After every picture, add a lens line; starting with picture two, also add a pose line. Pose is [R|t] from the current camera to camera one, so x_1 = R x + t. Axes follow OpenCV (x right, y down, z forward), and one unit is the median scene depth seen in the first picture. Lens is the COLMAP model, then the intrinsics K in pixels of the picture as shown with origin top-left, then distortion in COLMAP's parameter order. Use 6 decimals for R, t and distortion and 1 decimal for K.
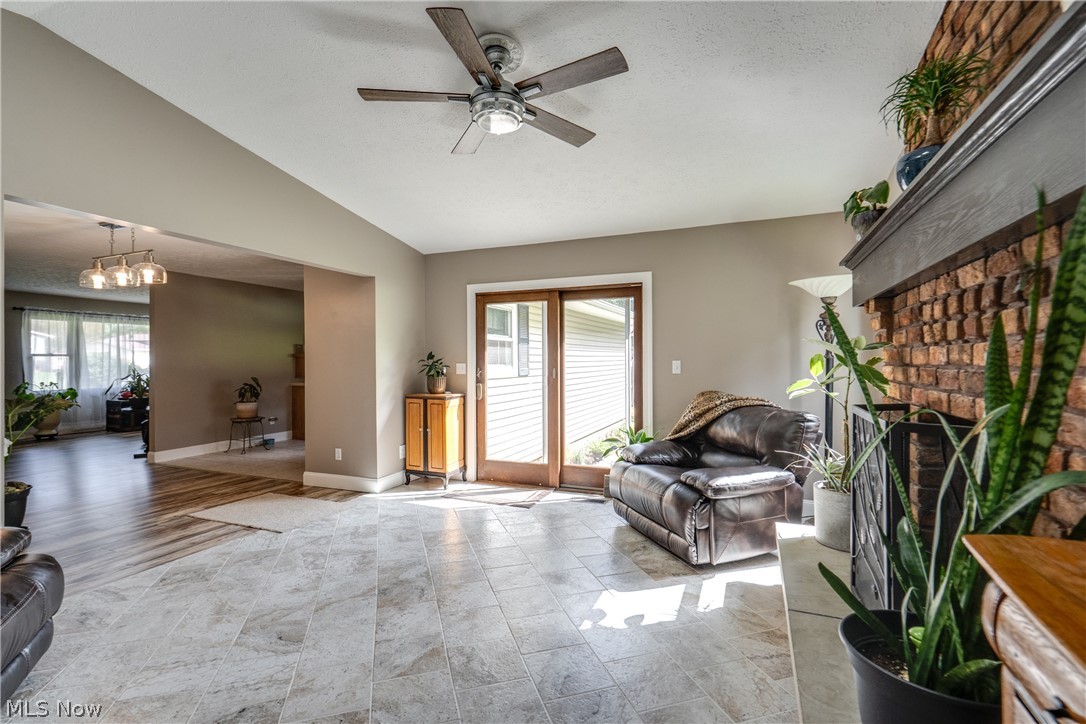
lens RADIAL K [[500.4, 0, 541.5], [0, 500.4, 357.3], [0, 0, 1]] dist [-0.005333, 0.003087]
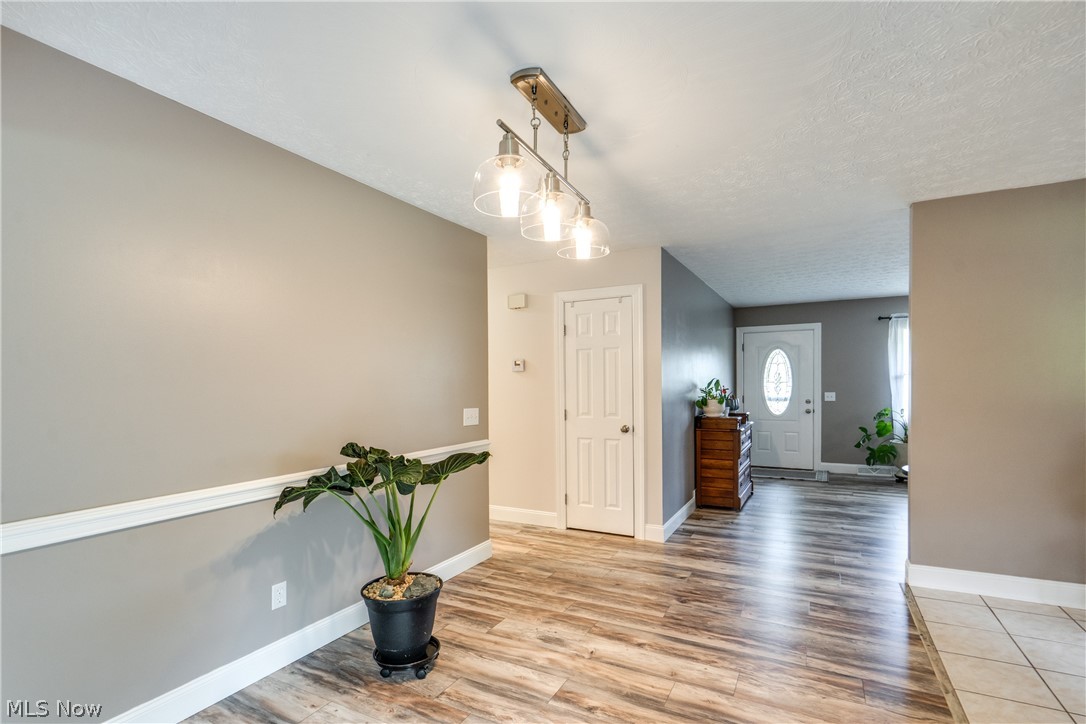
lens RADIAL K [[491.2, 0, 546.9], [0, 491.2, 394.0], [0, 0, 1]] dist [-0.019392, 0.000383]
pose [[-0.103719, 0.021570, -0.994373, -0.351032], [0.020107, 0.999606, 0.019586, 0.000777], [0.994403, -0.017962, -0.104112, 0.971899]]
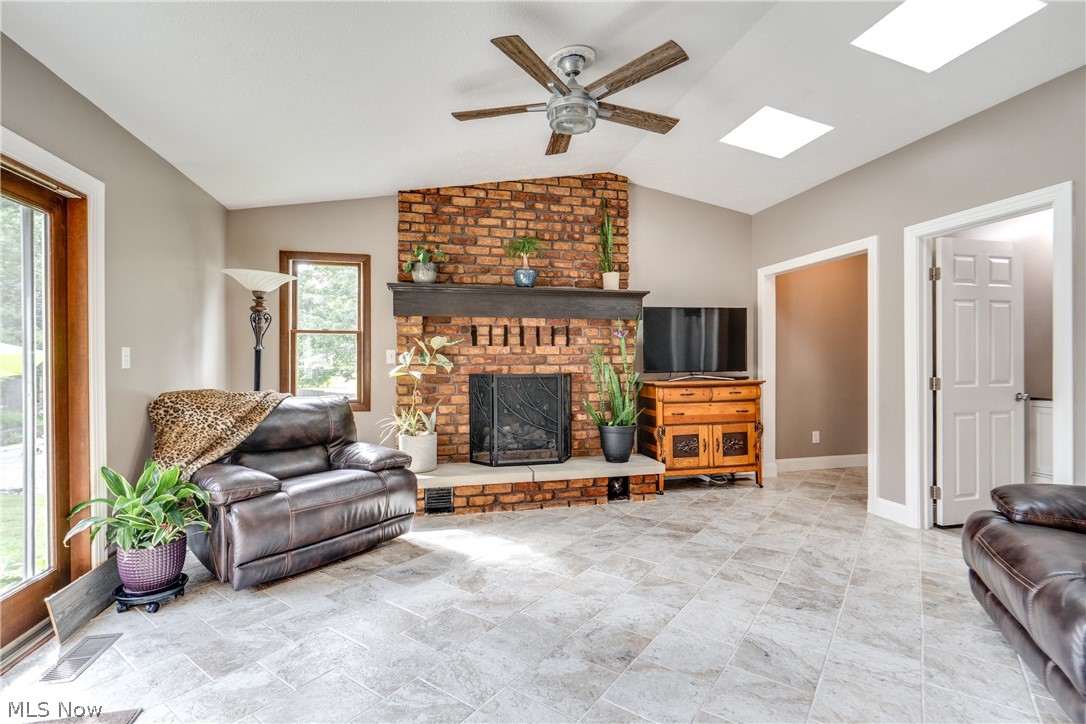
lens RADIAL K [[500.4, 0, 542.3], [0, 500.4, 363.4], [0, 0, 1]] dist [-0.005333, 0.003087]
pose [[-0.592526, 0.001996, 0.805549, -0.513739], [-0.000824, 0.999995, -0.003083, 0.027625], [-0.805551, -0.002490, -0.592522, 0.947761]]
